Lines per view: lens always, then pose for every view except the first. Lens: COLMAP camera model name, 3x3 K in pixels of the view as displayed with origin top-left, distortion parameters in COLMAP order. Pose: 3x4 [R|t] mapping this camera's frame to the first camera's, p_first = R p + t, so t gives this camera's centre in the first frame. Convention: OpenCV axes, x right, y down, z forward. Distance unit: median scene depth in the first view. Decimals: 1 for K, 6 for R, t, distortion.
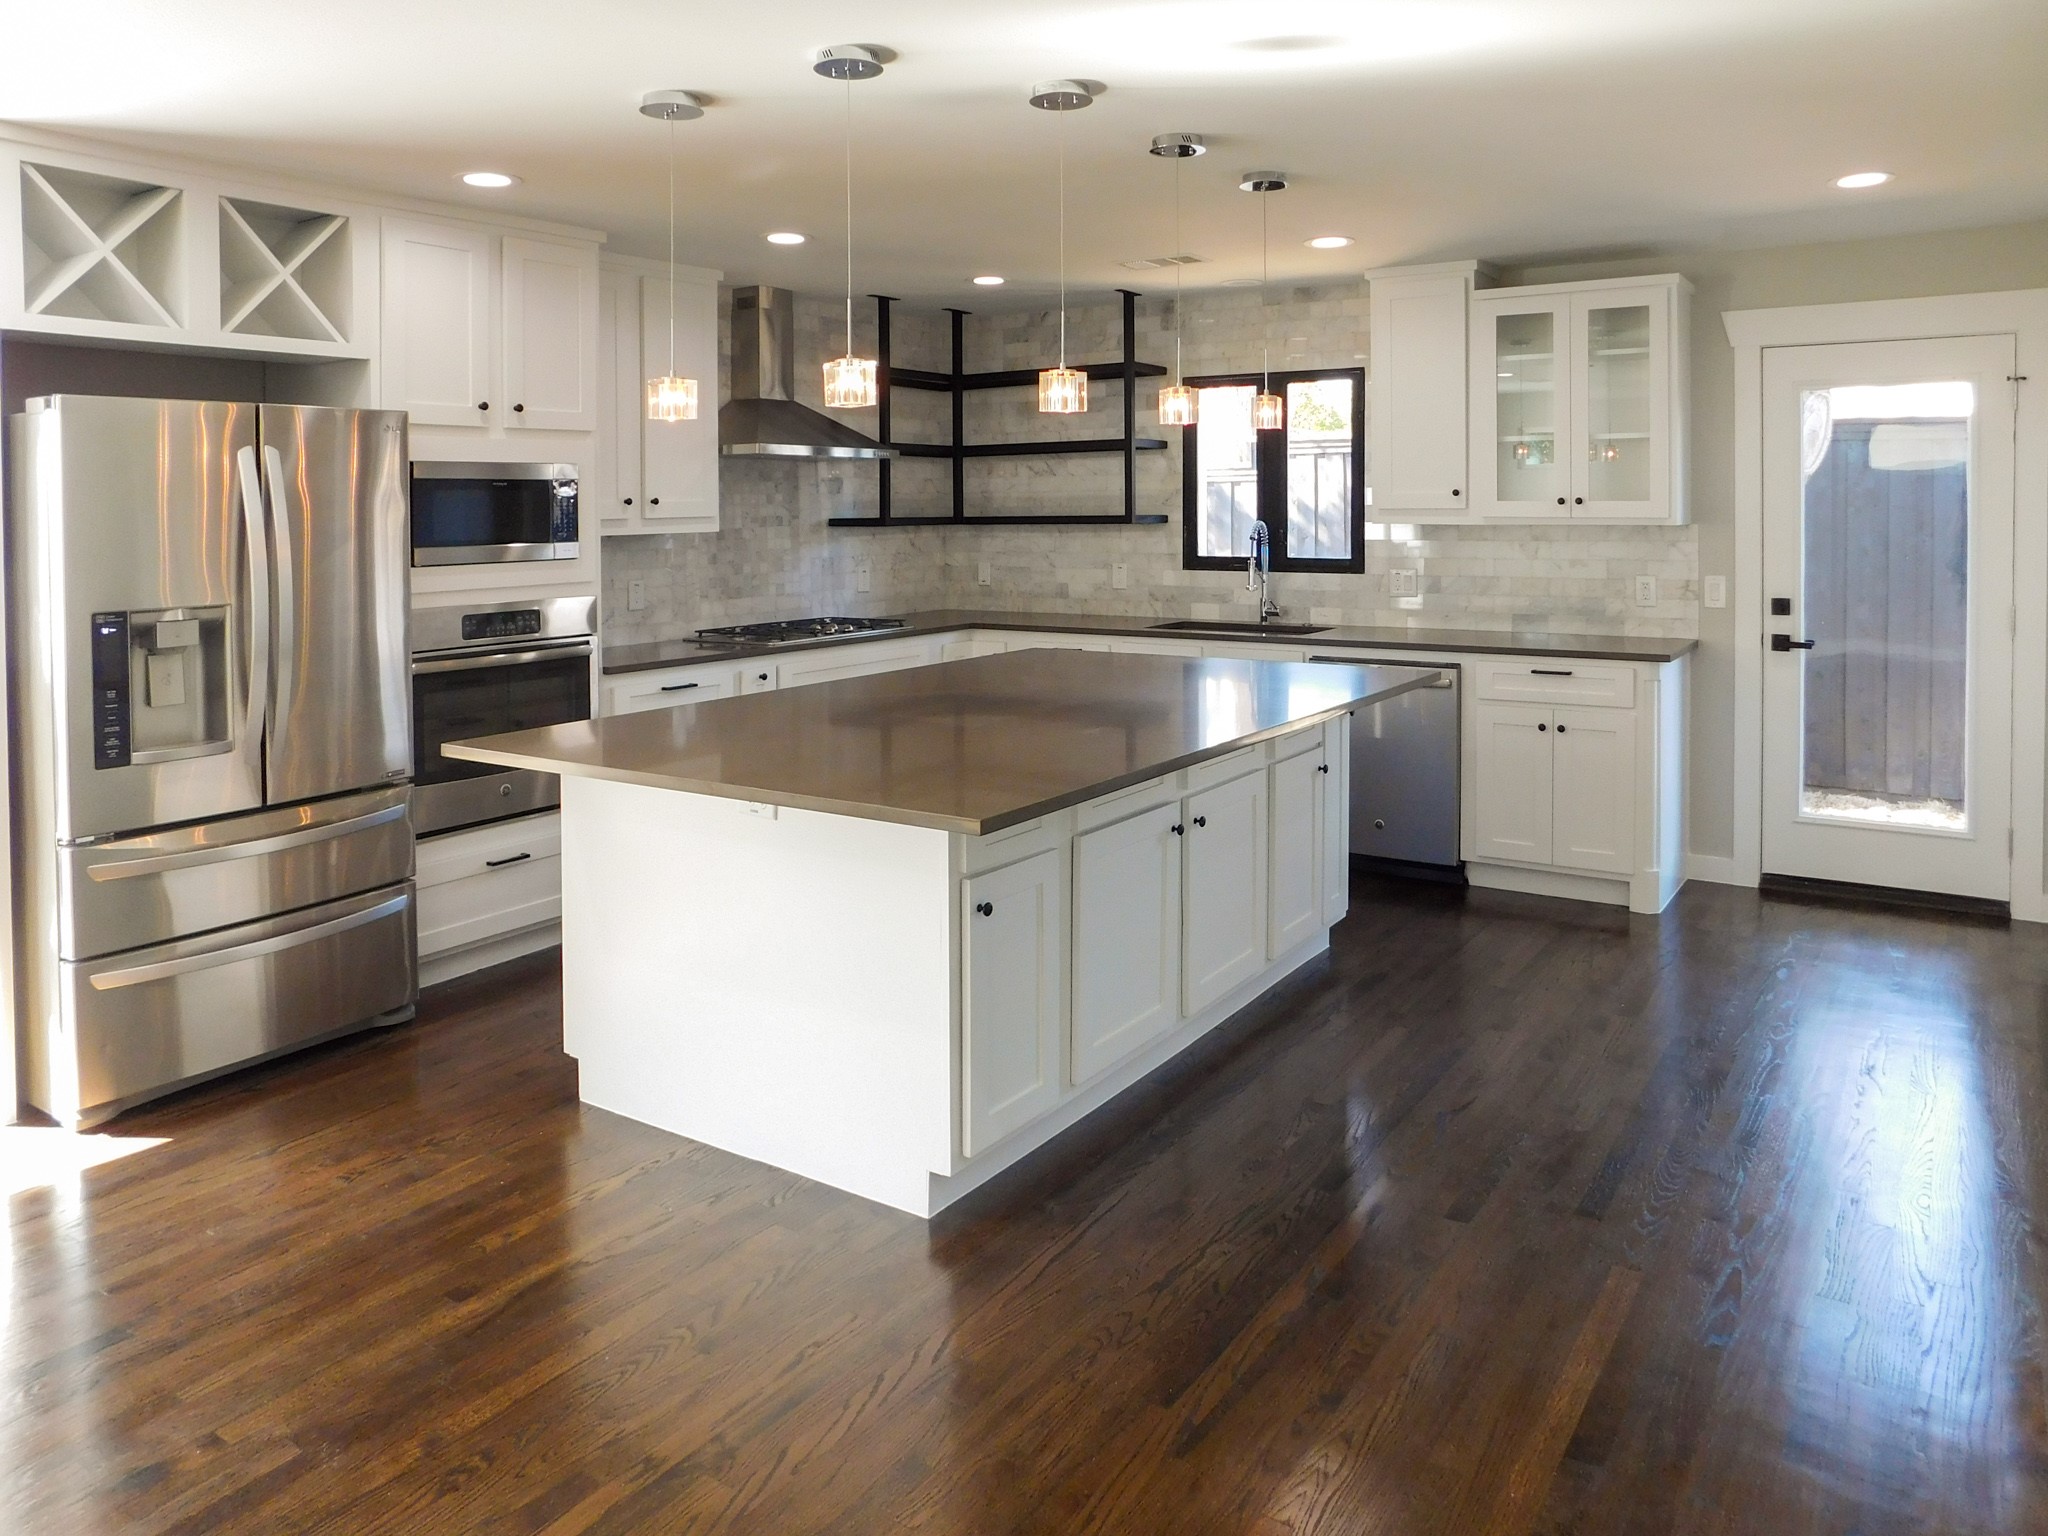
lens RADIAL K [[1433.7, 0, 1024.0], [0, 1433.7, 768.0], [0, 0, 1]] dist [-0.038421, 0.000492]
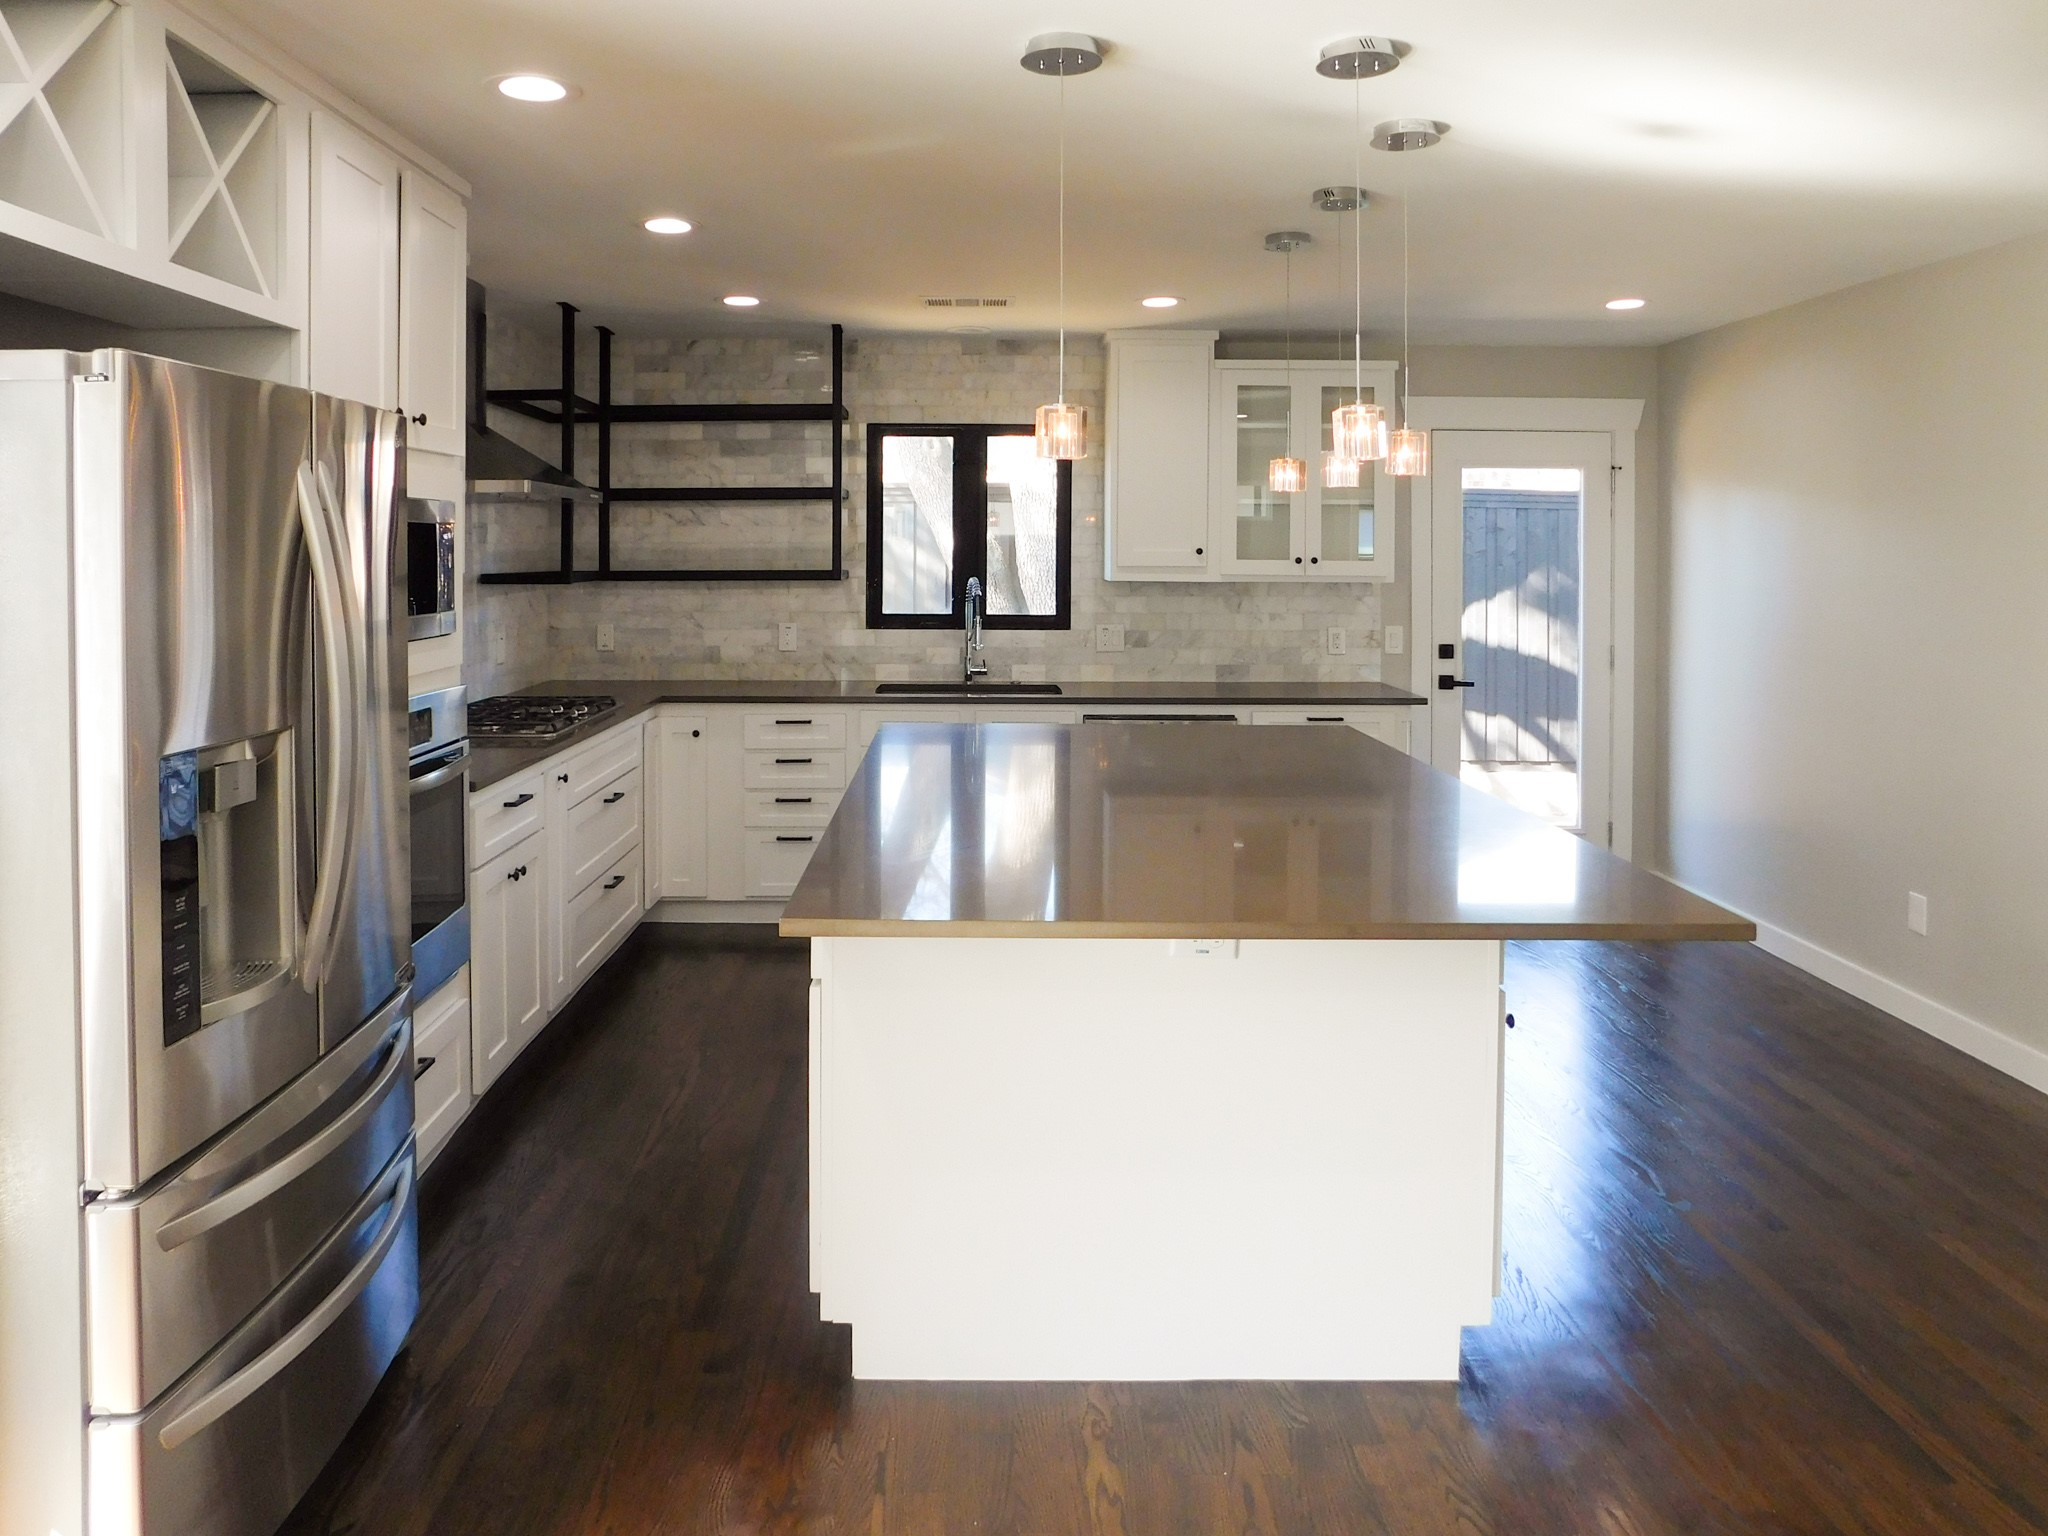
lens RADIAL K [[1433.7, 0, 1024.0], [0, 1433.7, 768.0], [0, 0, 1]] dist [-0.038421, 0.000492]
pose [[0.833787, -0.071568, 0.547428, -0.347486], [0.088544, 0.996061, -0.004642, -0.037958], [-0.544940, 0.052342, 0.836840, 0.184547]]
